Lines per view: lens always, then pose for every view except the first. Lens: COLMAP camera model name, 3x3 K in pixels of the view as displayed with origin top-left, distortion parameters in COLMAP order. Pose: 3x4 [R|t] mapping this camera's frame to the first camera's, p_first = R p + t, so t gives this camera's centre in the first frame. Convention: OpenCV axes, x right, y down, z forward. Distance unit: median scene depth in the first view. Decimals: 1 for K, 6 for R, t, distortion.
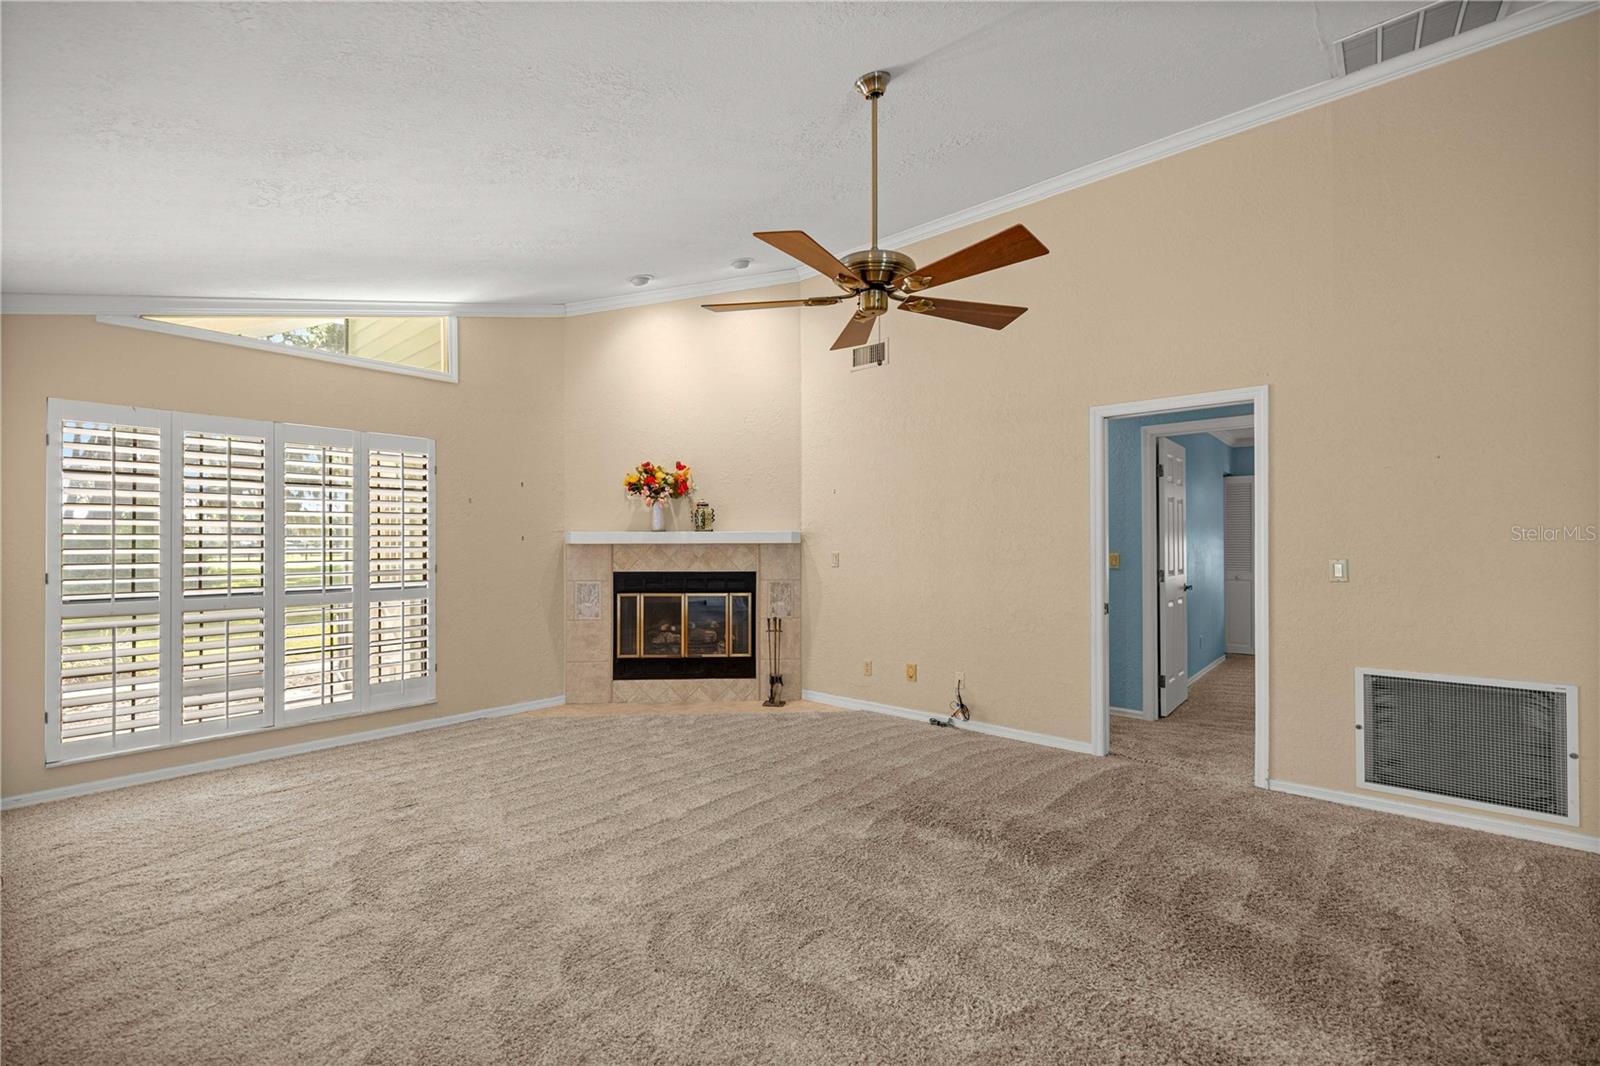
lens RADIAL K [[669.8, 0, 799.3], [0, 669.8, 541.5], [0, 0, 1]] dist [0.004647, -0.000500]
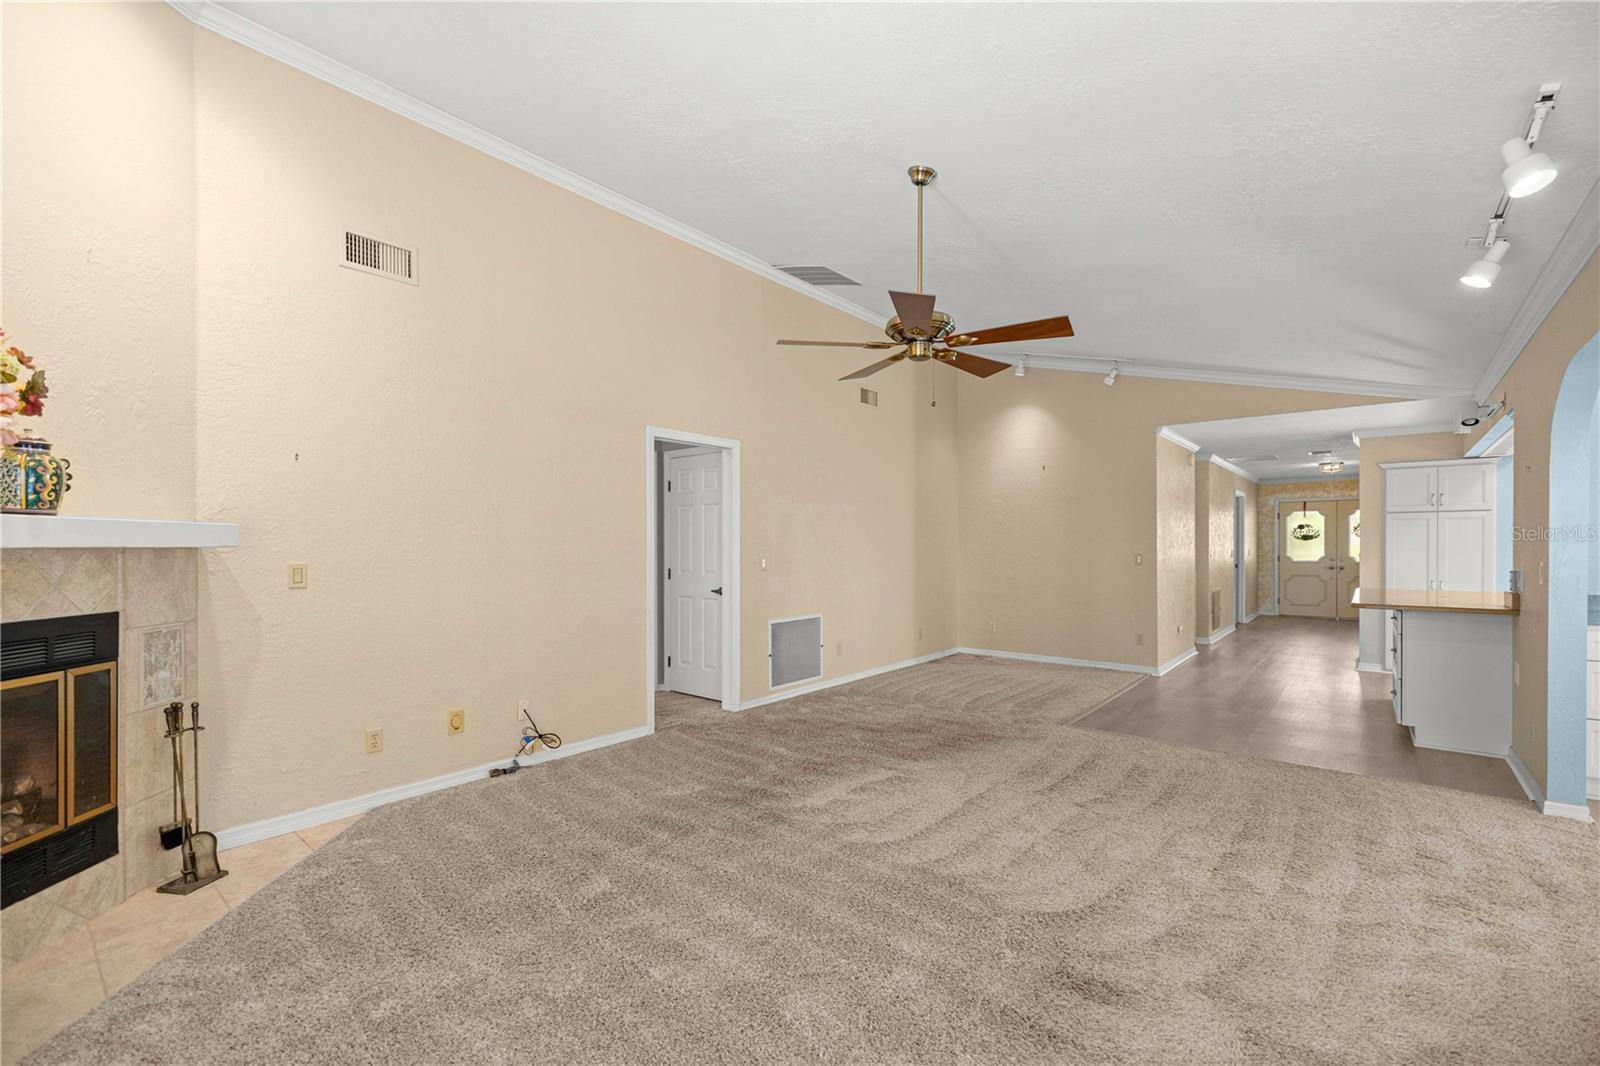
lens RADIAL K [[669.8, 0, 799.7], [0, 669.8, 540.7], [0, 0, 1]] dist [0.004647, -0.000500]
pose [[-0.015864, 0.012459, 0.999797, -0.553992], [-0.003512, 0.999916, -0.012516, 0.002336], [-0.999868, -0.003710, -0.015819, 0.600708]]
